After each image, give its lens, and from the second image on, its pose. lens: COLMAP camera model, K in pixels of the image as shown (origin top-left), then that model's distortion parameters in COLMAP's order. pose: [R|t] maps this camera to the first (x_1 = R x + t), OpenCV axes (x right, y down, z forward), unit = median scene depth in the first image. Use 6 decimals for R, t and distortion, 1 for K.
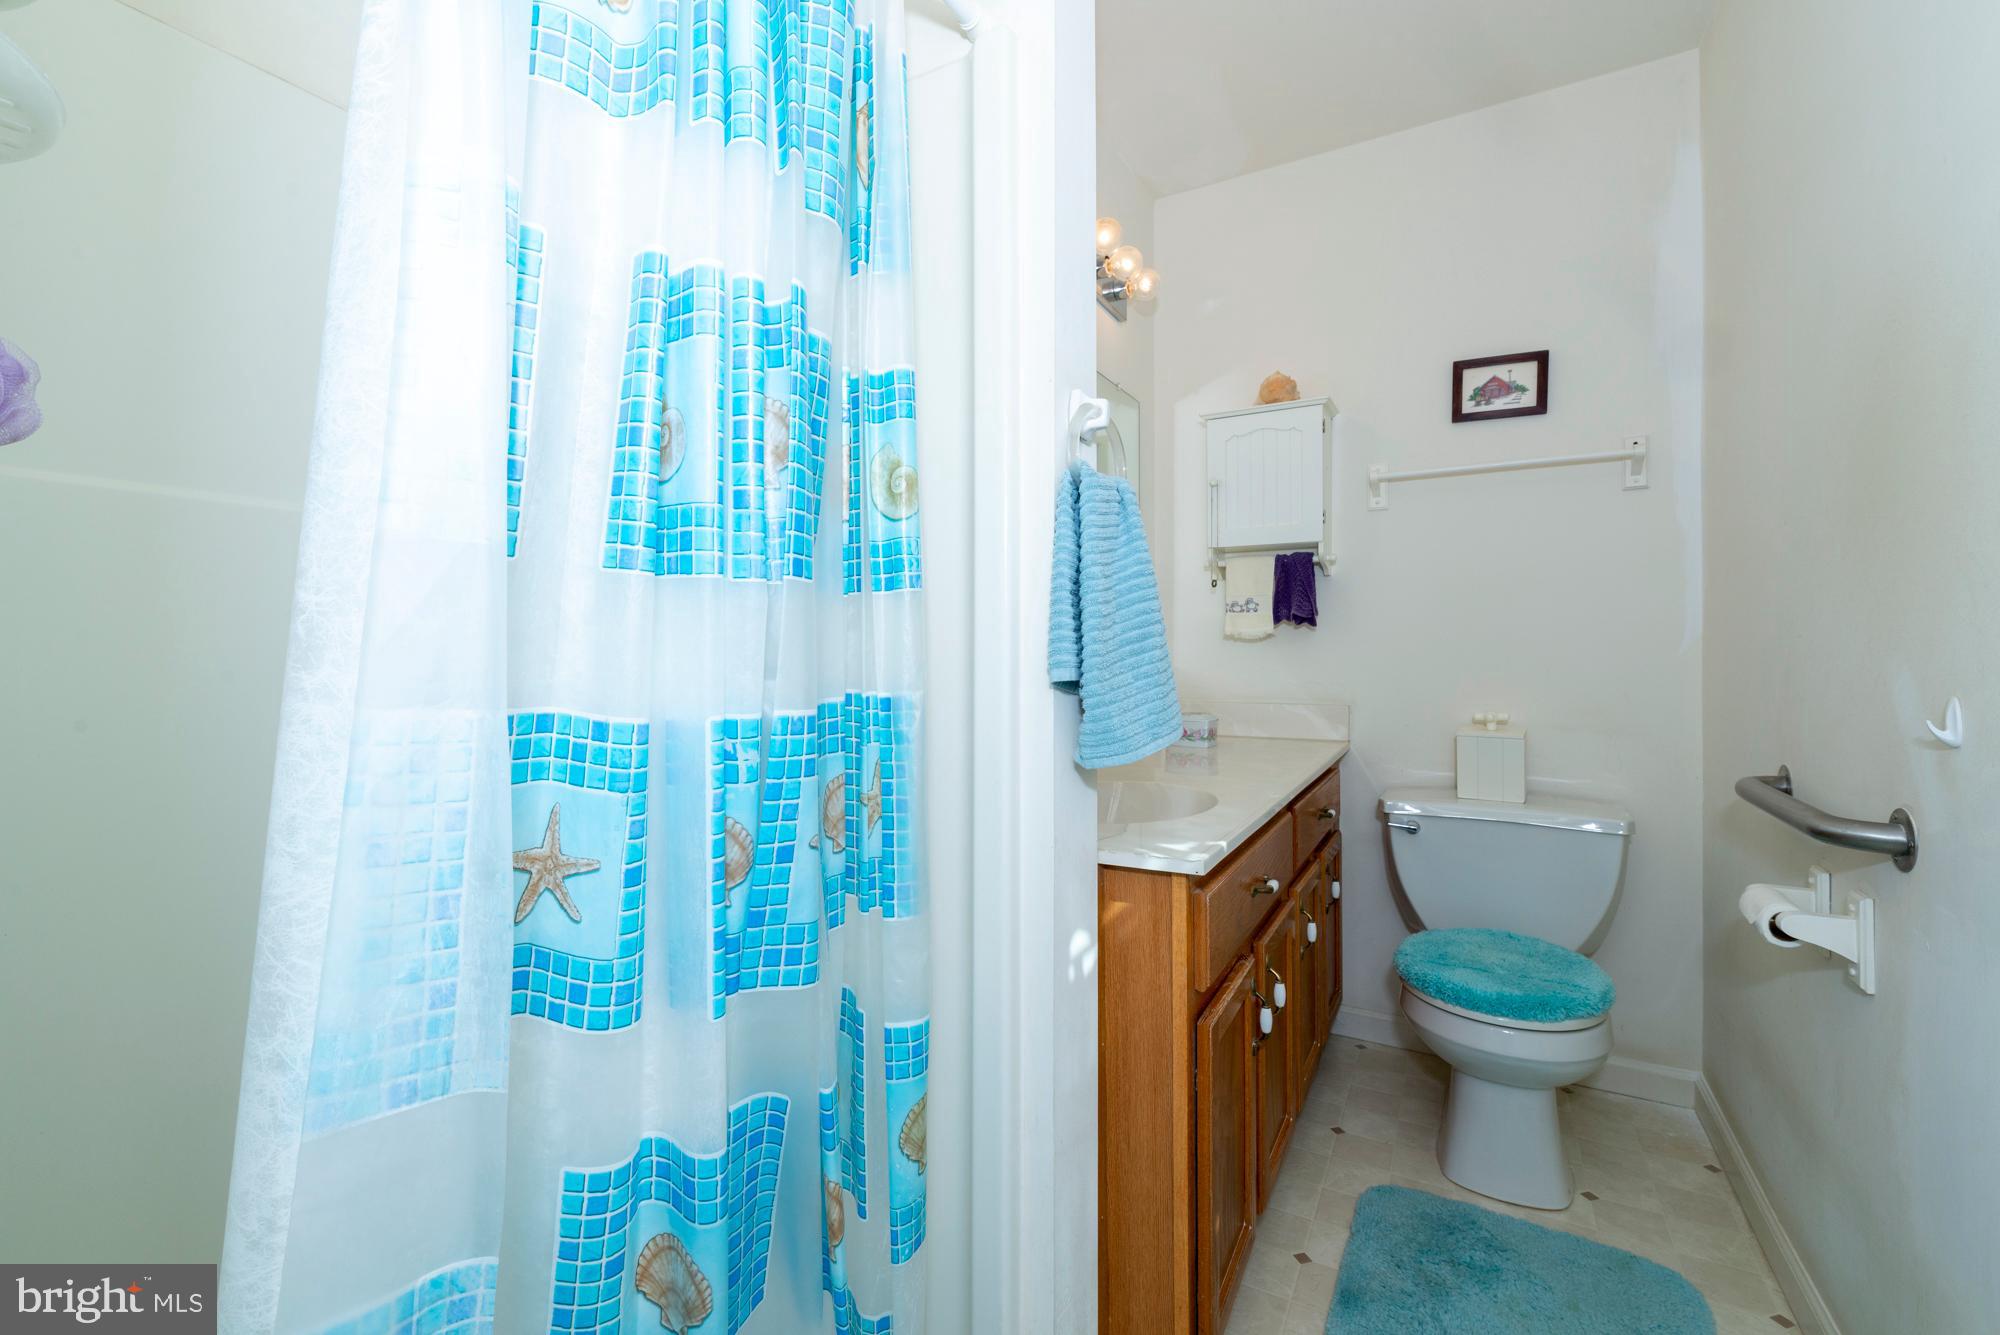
lens RADIAL K [[847.2, 0, 999.5], [0, 847.2, 645.2], [0, 0, 1]] dist [0.000948, -0.000167]
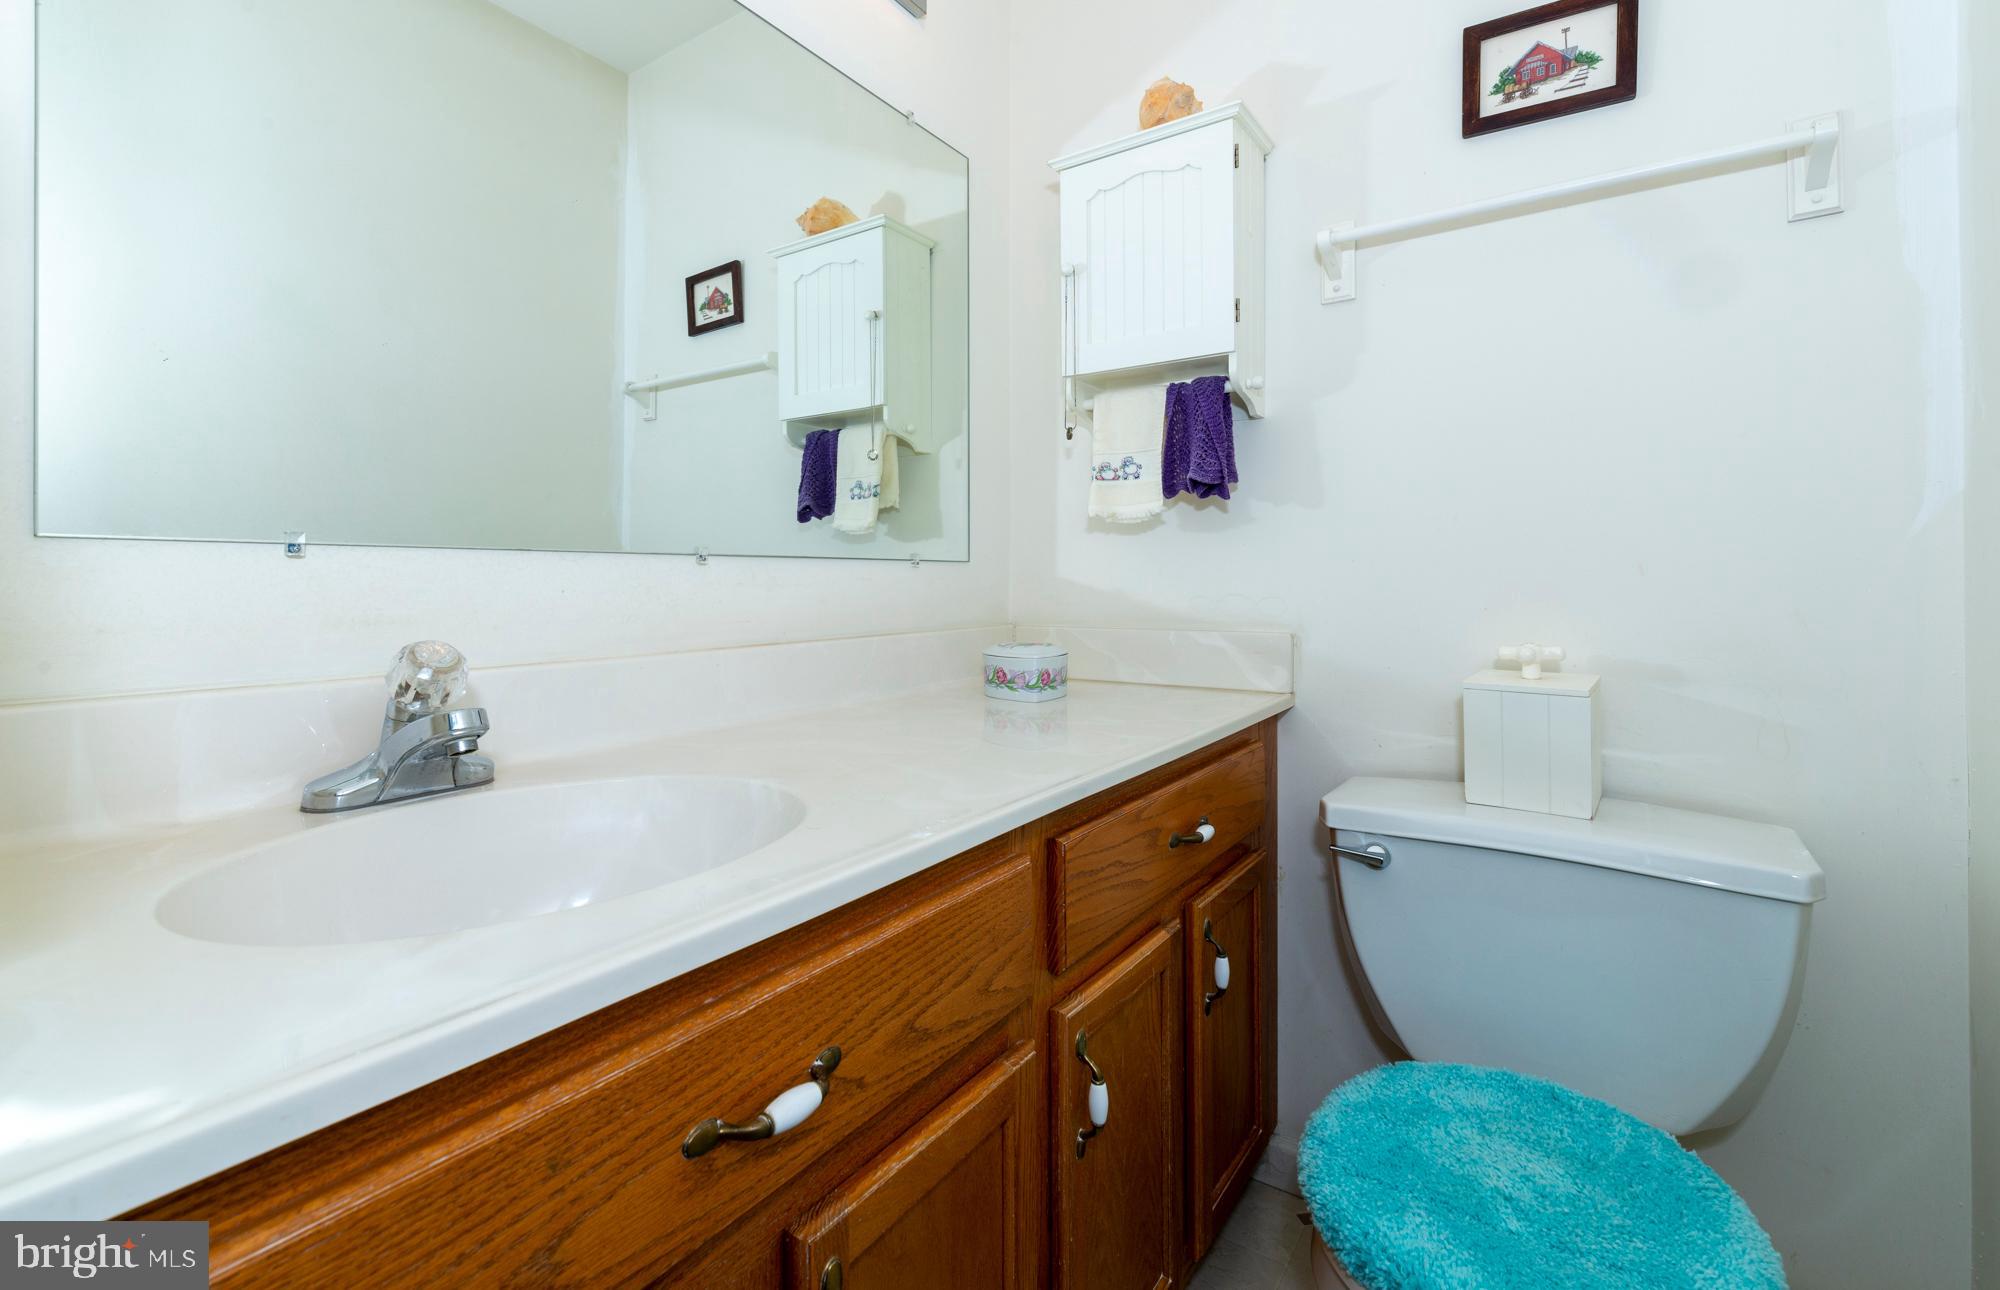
lens RADIAL K [[911.2, 0, 956.6], [0, 911.2, 570.6], [0, 0, 1]] dist [-0.004070, -0.000410]
pose [[0.996104, 0.002080, -0.088161, 0.253193], [-0.002637, 0.999977, -0.006200, 0.033841], [0.088146, 0.006408, 0.996087, 0.368354]]
